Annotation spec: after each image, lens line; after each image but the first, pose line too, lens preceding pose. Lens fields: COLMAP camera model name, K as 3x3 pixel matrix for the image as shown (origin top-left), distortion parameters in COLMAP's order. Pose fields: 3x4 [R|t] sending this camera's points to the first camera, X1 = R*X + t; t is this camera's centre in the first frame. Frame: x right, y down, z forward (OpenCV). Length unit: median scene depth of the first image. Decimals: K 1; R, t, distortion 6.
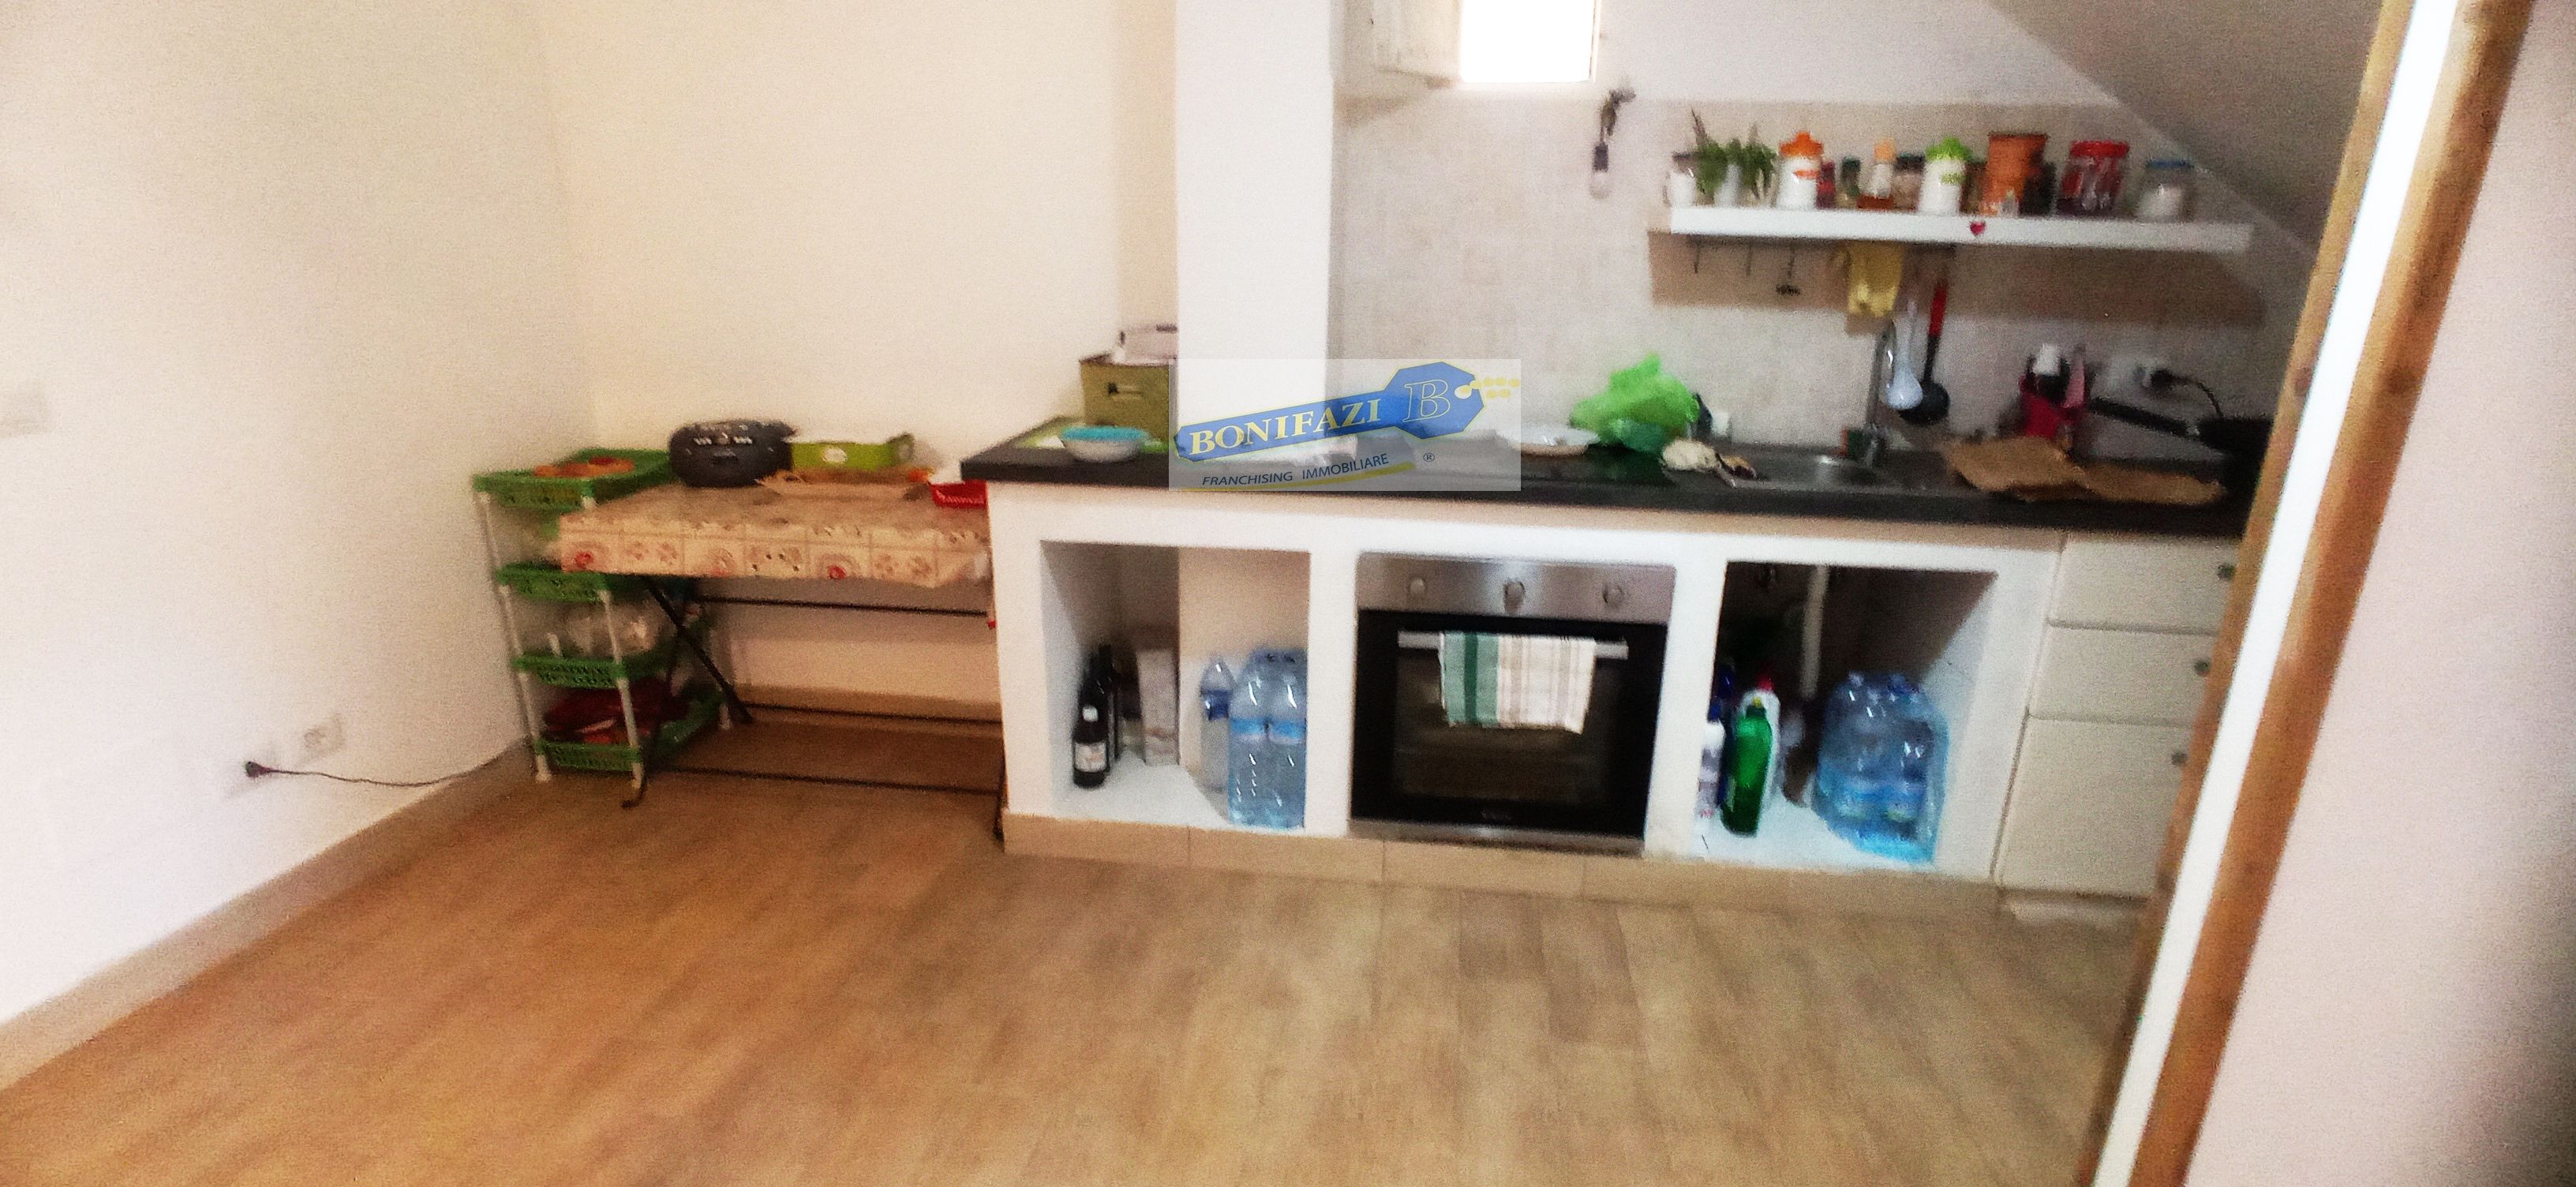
lens RADIAL K [[1164.1, 0, 1280.7], [0, 1164.1, 595.2], [0, 0, 1]] dist [-0.046148, 0.000228]
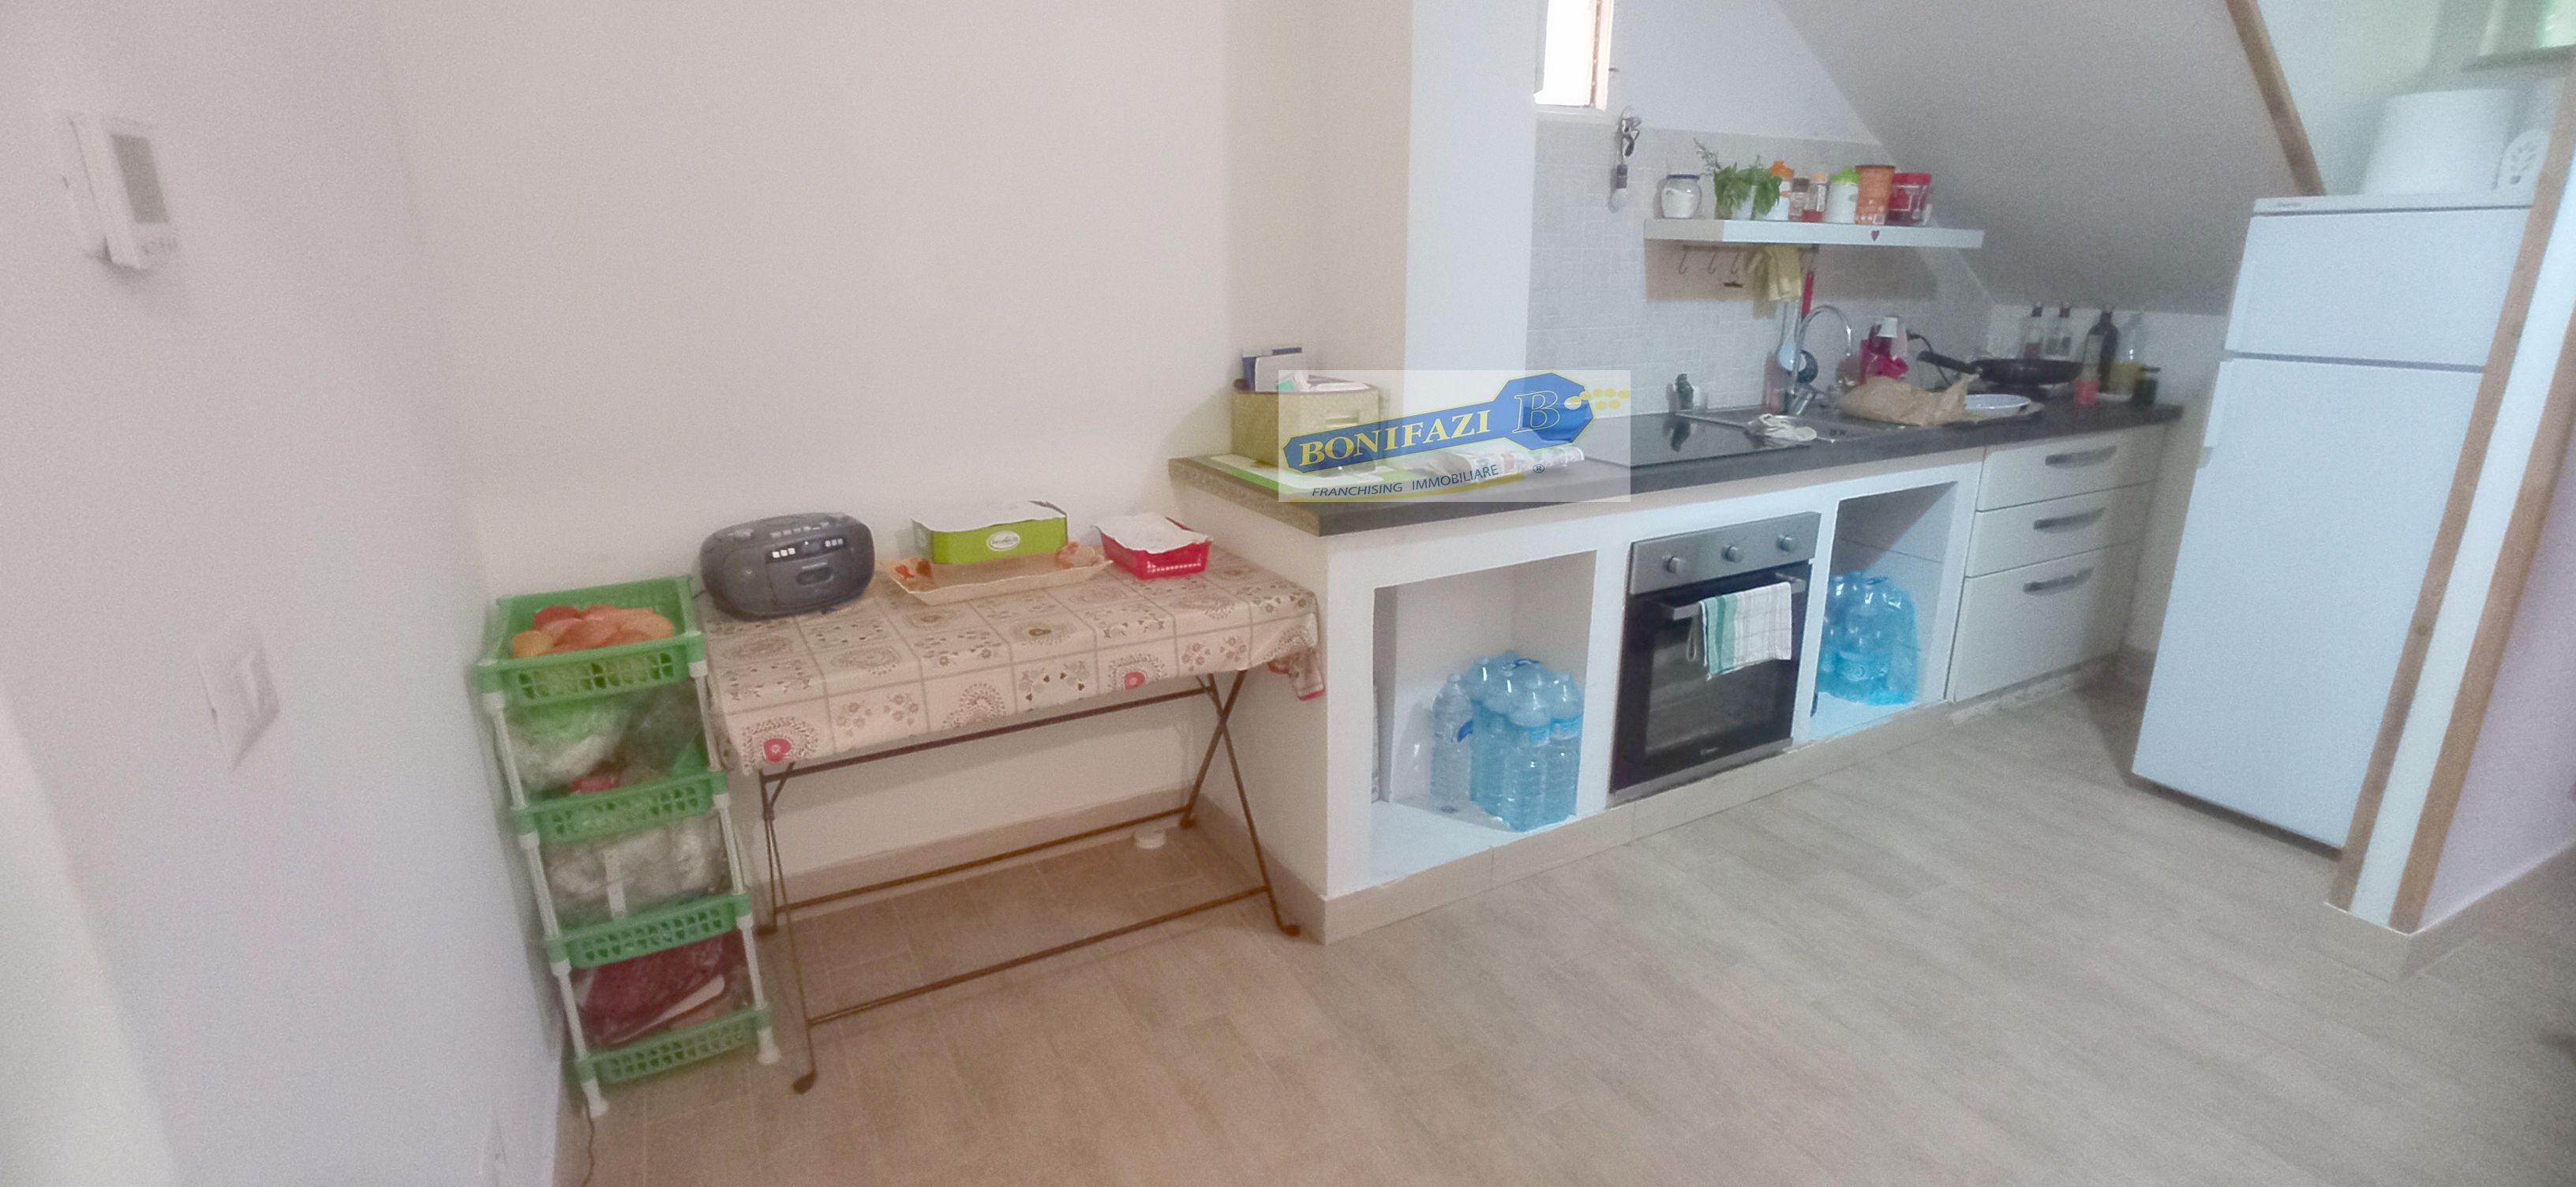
lens RADIAL K [[1164.1, 0, 1280.7], [0, 1164.1, 595.2], [0, 0, 1]] dist [-0.046148, 0.000228]
pose [[0.803803, -0.187819, 0.564469, -0.761723], [0.186089, 0.980619, 0.061297, -0.109300], [-0.565041, 0.055771, 0.823175, 0.282715]]
